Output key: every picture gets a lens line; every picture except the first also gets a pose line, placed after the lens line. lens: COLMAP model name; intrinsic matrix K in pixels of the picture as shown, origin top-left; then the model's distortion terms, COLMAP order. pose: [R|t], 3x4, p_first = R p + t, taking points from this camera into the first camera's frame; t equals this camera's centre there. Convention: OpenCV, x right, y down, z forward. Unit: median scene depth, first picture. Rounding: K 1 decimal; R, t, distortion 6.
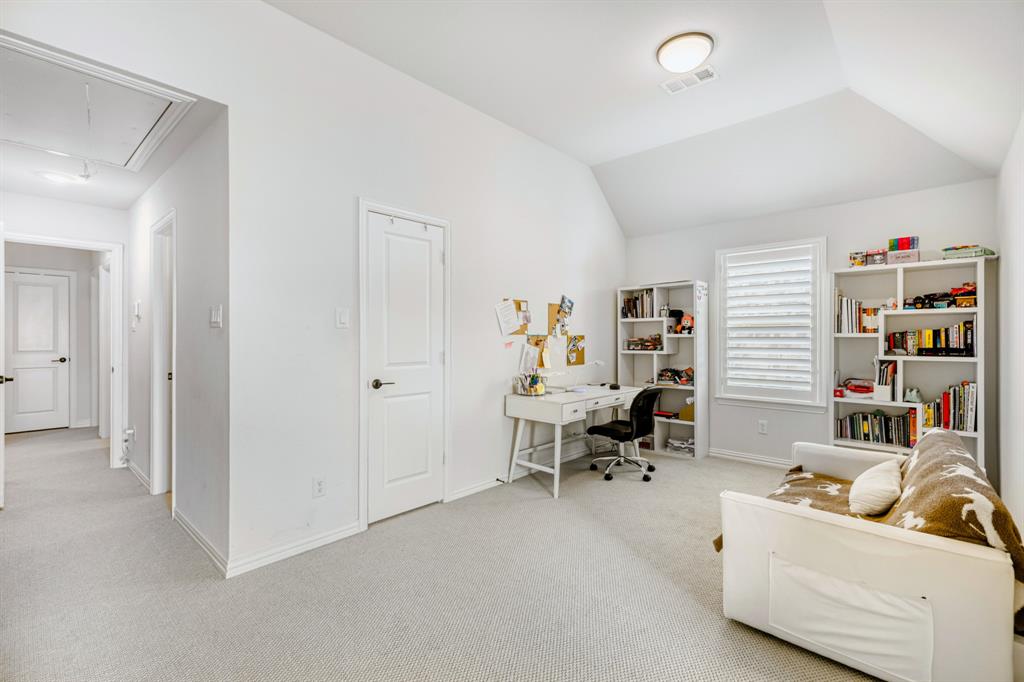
lens RADIAL K [[475.0, 0, 517.9], [0, 475.0, 338.1], [0, 0, 1]] dist [0.003747, 0.000254]
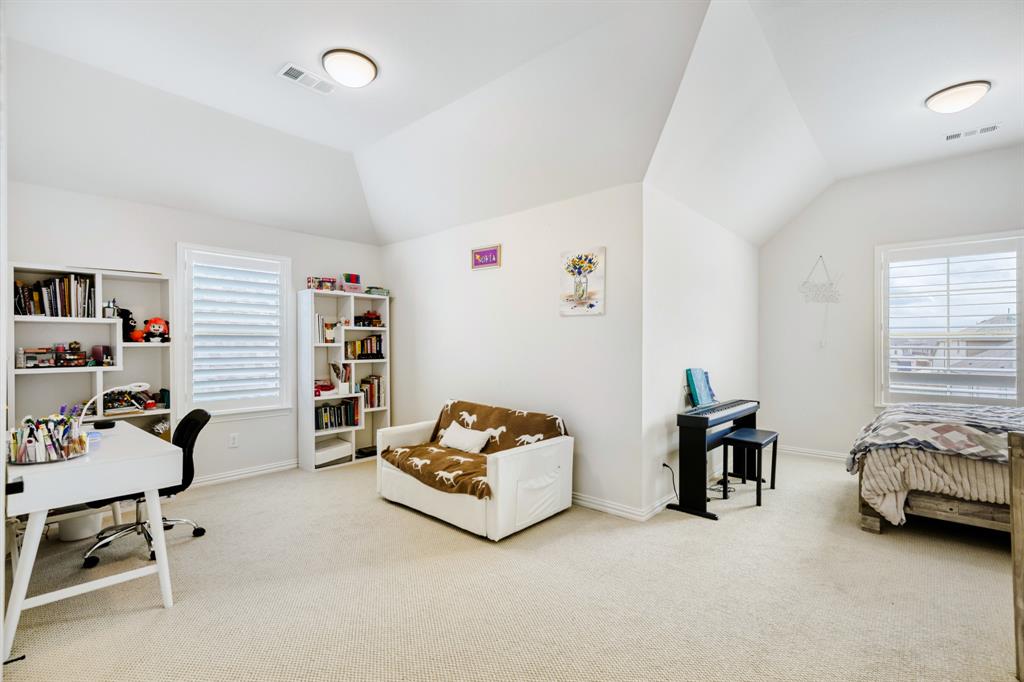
lens RADIAL K [[475.0, 0, 516.6], [0, 475.0, 339.1], [0, 0, 1]] dist [0.003747, 0.000254]
pose [[-0.047747, 0.015021, 0.998747, -0.549451], [0.005759, 0.999874, -0.014762, 0.000713], [-0.998843, 0.005046, -0.047828, 0.554685]]
